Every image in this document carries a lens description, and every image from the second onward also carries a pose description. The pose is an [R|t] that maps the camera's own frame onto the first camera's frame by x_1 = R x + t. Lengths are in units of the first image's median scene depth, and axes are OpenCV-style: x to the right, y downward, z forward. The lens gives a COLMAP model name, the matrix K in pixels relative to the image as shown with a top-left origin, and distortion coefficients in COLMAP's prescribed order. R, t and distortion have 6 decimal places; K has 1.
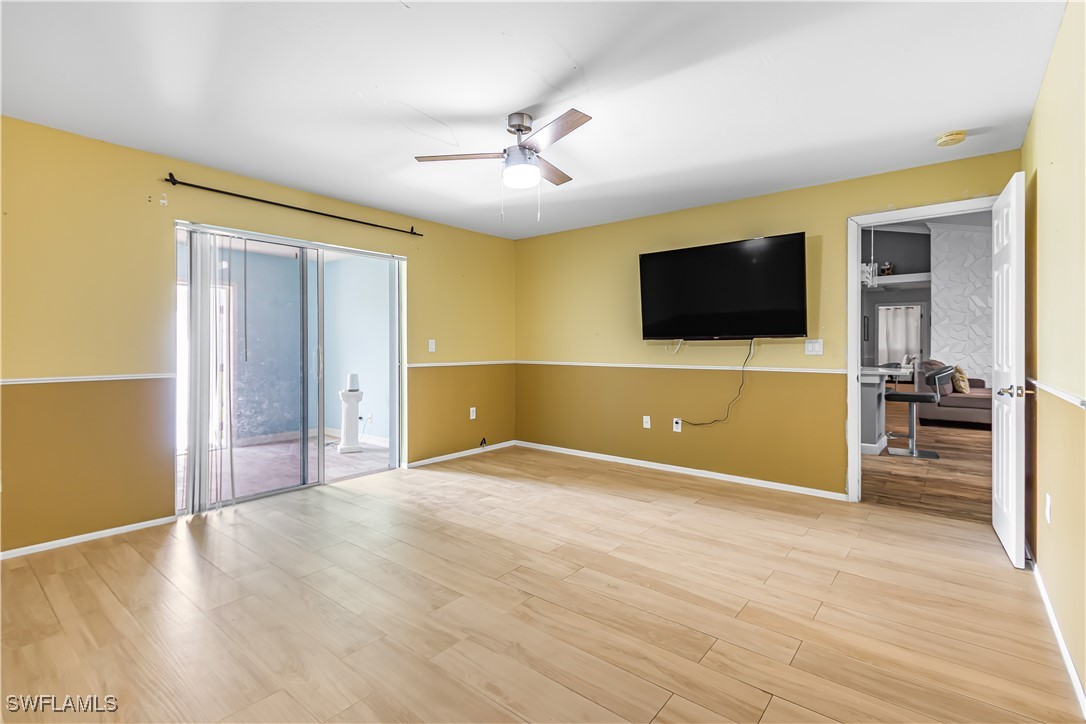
lens RADIAL K [[502.6, 0, 537.1], [0, 502.6, 347.6], [0, 0, 1]] dist [0.003533, 0.000196]
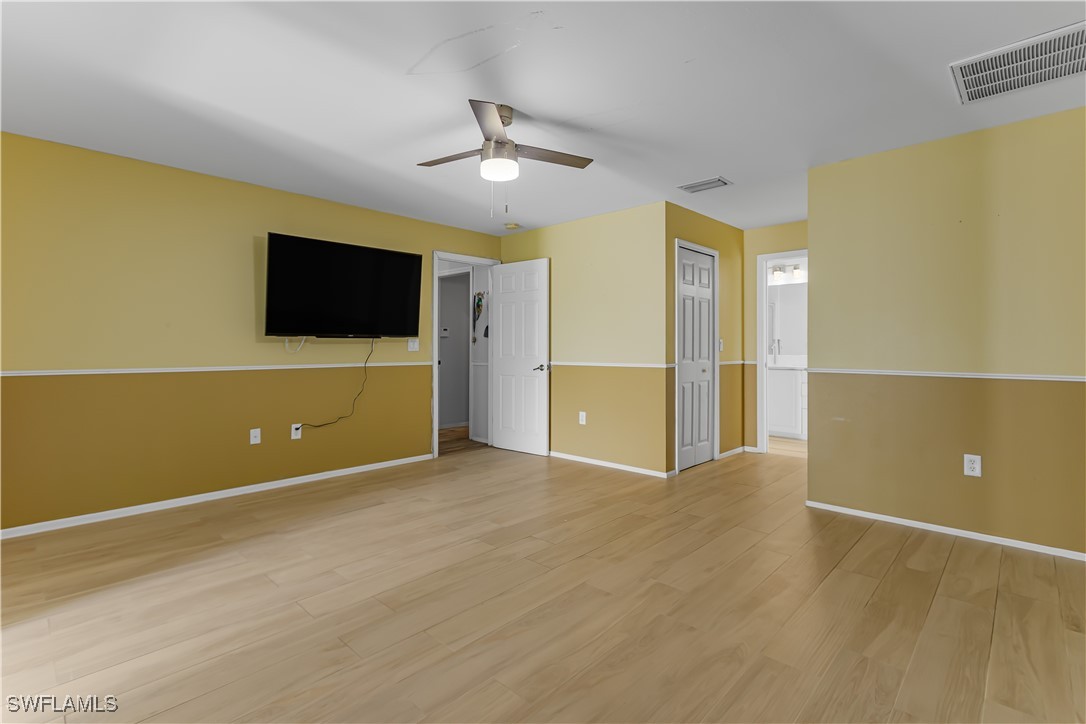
lens RADIAL K [[502.6, 0, 537.1], [0, 502.6, 347.6], [0, 0, 1]] dist [0.003533, 0.000196]
pose [[0.077494, -0.001171, 0.996992, -0.780839], [-0.000599, 0.999999, 0.001221, 0.003482], [-0.996993, -0.000692, 0.077493, 0.667157]]
